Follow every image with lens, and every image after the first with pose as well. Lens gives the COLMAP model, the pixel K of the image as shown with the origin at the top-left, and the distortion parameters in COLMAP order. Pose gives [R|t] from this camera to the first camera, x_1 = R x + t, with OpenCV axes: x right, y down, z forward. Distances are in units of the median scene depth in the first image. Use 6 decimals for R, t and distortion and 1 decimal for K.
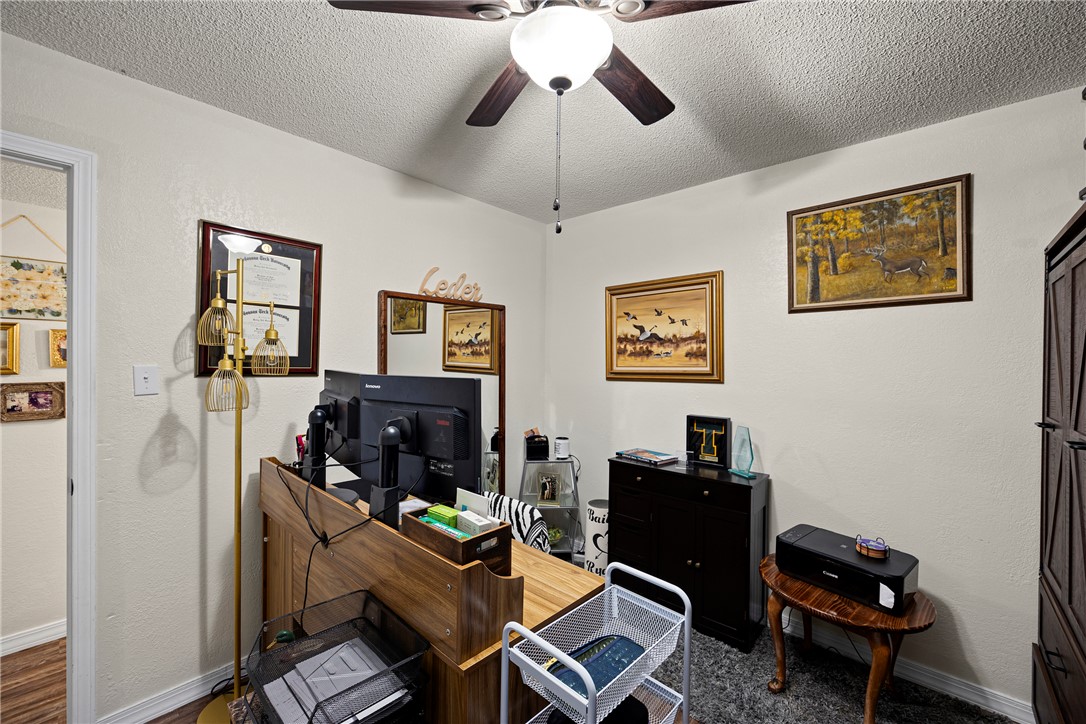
lens RADIAL K [[439.9, 0, 546.5], [0, 439.9, 361.0], [0, 0, 1]] dist [0.001088, -0.000725]
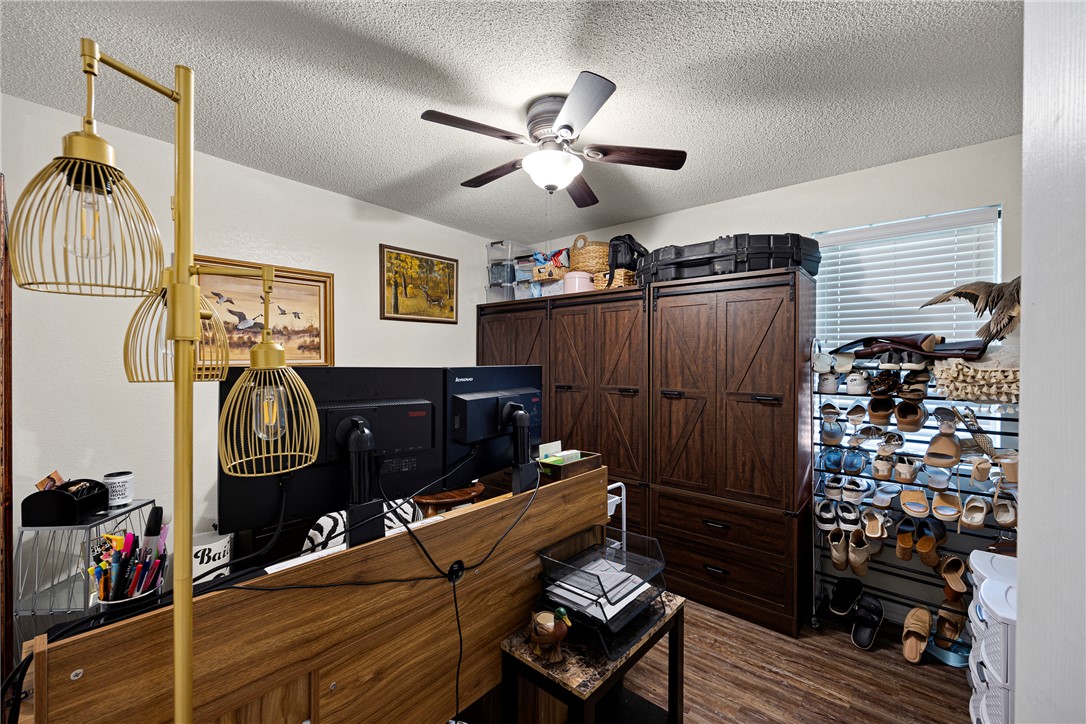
lens RADIAL K [[439.9, 0, 544.3], [0, 439.9, 362.6], [0, 0, 1]] dist [0.001088, -0.000725]
pose [[-0.022962, -0.011447, 0.999671, -0.833087], [-0.004910, 0.999924, 0.011337, 0.007396], [-0.999724, -0.004648, -0.023016, 0.540120]]
